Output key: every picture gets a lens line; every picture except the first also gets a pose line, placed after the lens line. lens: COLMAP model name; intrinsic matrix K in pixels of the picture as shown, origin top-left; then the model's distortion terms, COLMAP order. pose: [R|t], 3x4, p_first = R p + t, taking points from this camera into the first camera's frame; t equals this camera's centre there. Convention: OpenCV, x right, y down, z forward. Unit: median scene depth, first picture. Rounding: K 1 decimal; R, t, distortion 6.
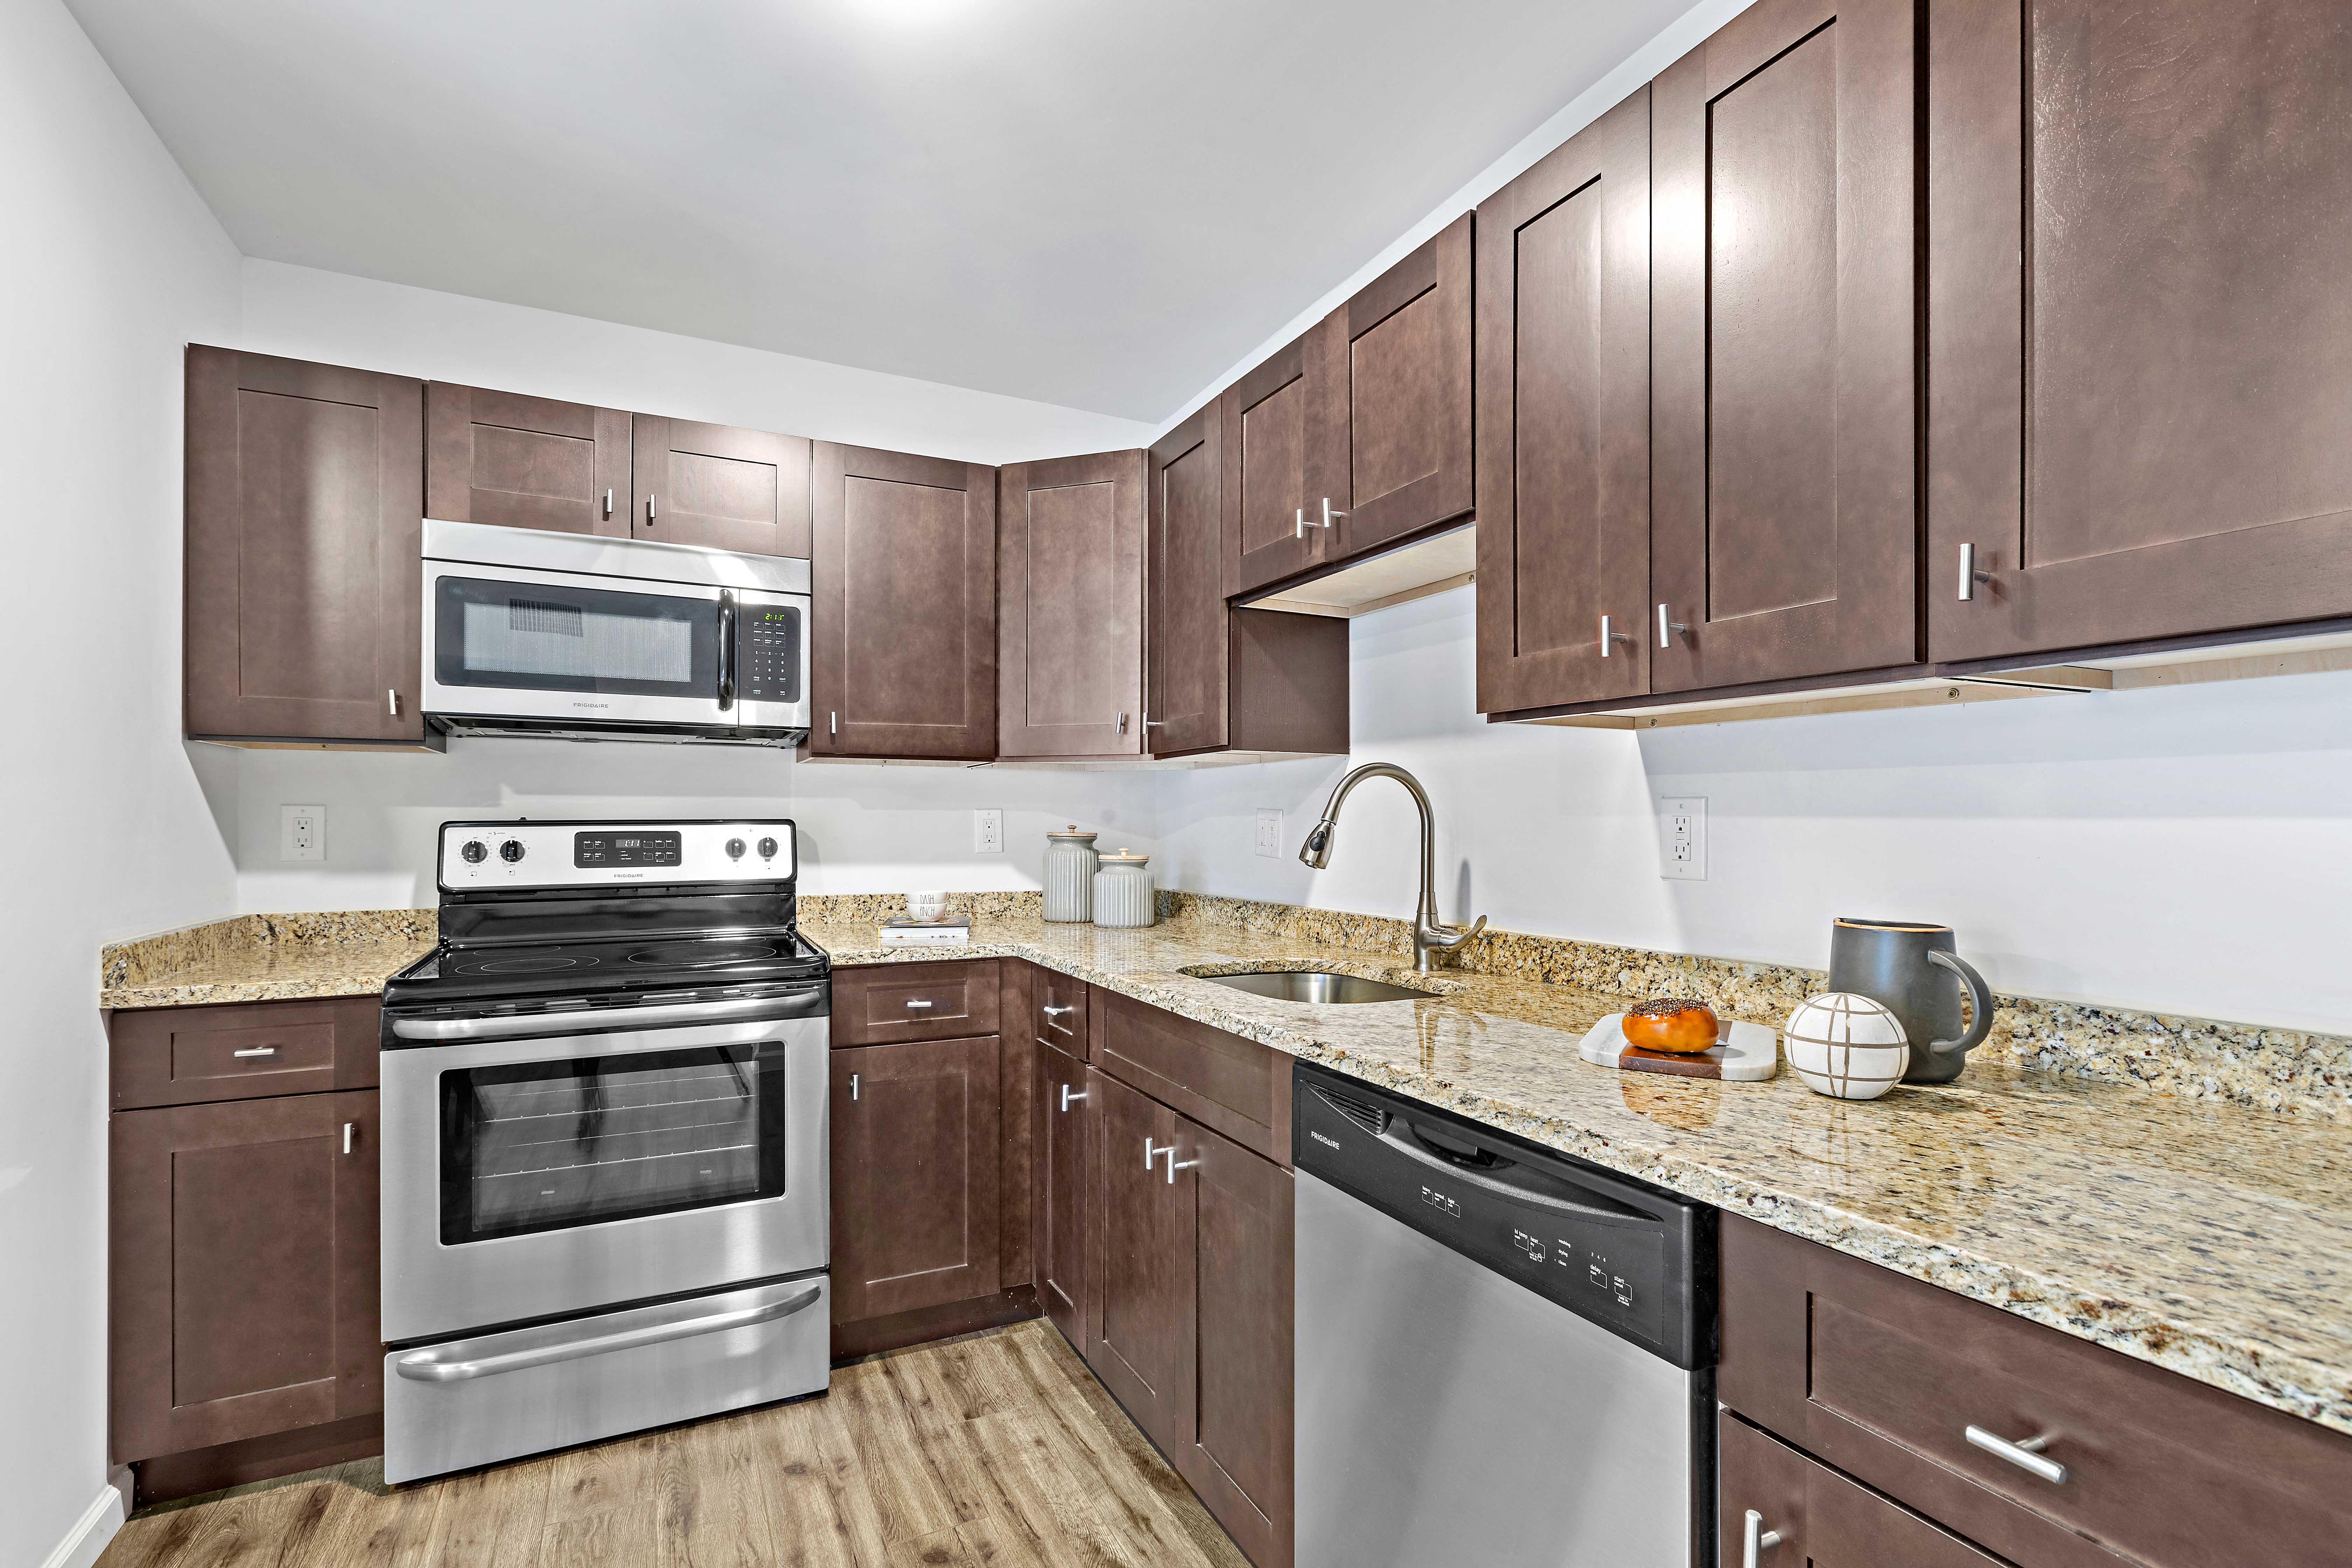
lens RADIAL K [[1074.3, 0, 1166.7], [0, 1074.3, 817.9], [0, 0, 1]] dist [0.001189, 0.000174]
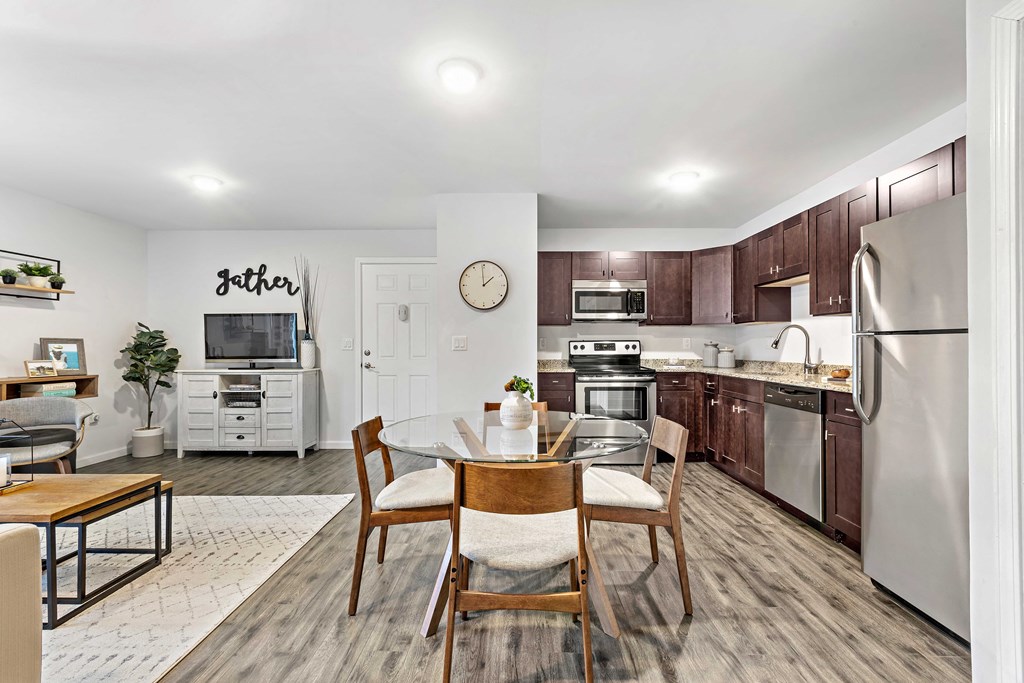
lens RADIAL K [[457.1, 0, 511.9], [0, 457.1, 344.7], [0, 0, 1]] dist [0.002169, 0.000346]
pose [[0.891707, -0.003571, -0.452599, 0.018617], [0.002644, 0.999993, -0.002681, 0.025687], [0.452606, 0.001194, 0.891710, -0.946124]]
